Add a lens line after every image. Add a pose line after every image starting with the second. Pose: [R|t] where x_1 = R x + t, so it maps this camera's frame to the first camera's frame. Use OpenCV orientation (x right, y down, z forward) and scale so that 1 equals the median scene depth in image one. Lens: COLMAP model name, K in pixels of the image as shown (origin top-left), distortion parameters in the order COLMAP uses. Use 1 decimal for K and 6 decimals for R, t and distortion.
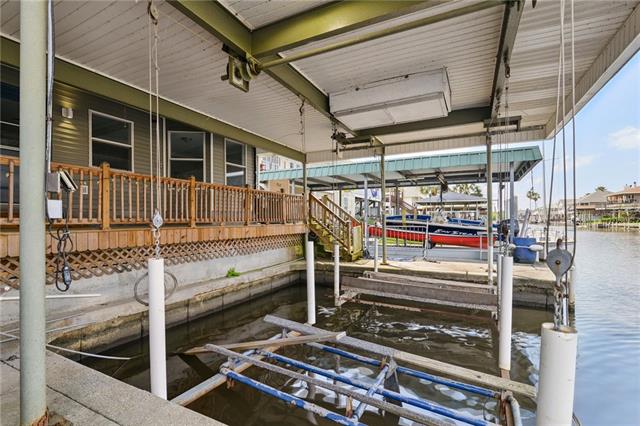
lens RADIAL K [[295.8, 0, 315.6], [0, 295.8, 213.8], [0, 0, 1]] dist [-0.009869, -0.000146]
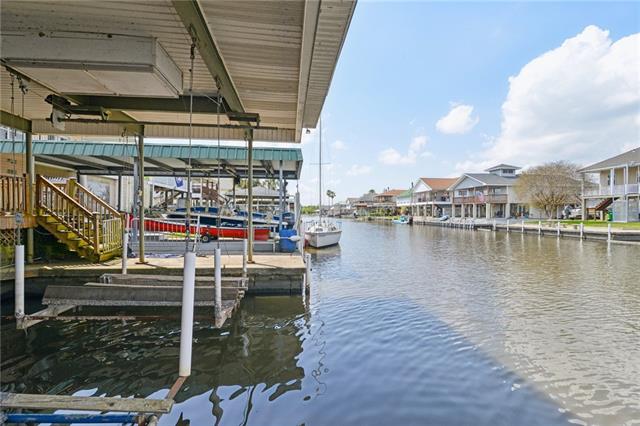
lens RADIAL K [[295.8, 0, 315.6], [0, 295.8, 213.8], [0, 0, 1]] dist [-0.009869, -0.000146]
pose [[0.838370, 0.010430, 0.545001, 0.167121], [-0.024849, 0.999509, 0.019096, -0.003145], [-0.544534, -0.029552, 0.838218, 0.001661]]
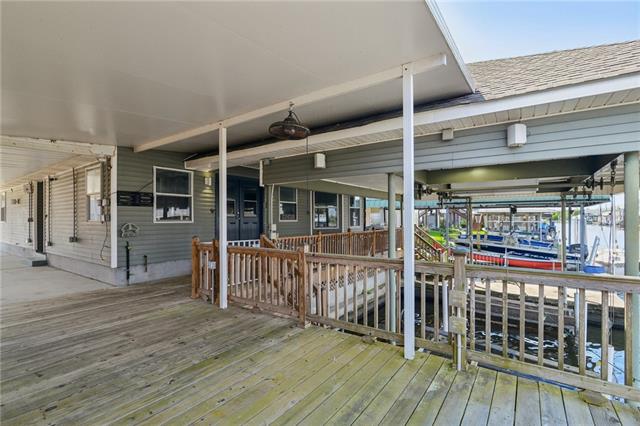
lens RADIAL K [[295.8, 0, 315.6], [0, 295.8, 213.8], [0, 0, 1]] dist [-0.009869, -0.000146]
pose [[0.990266, 0.004369, -0.139120, -0.228079], [-0.002811, 0.999931, 0.011397, -0.133503], [0.139160, -0.010895, 0.990210, -0.310059]]
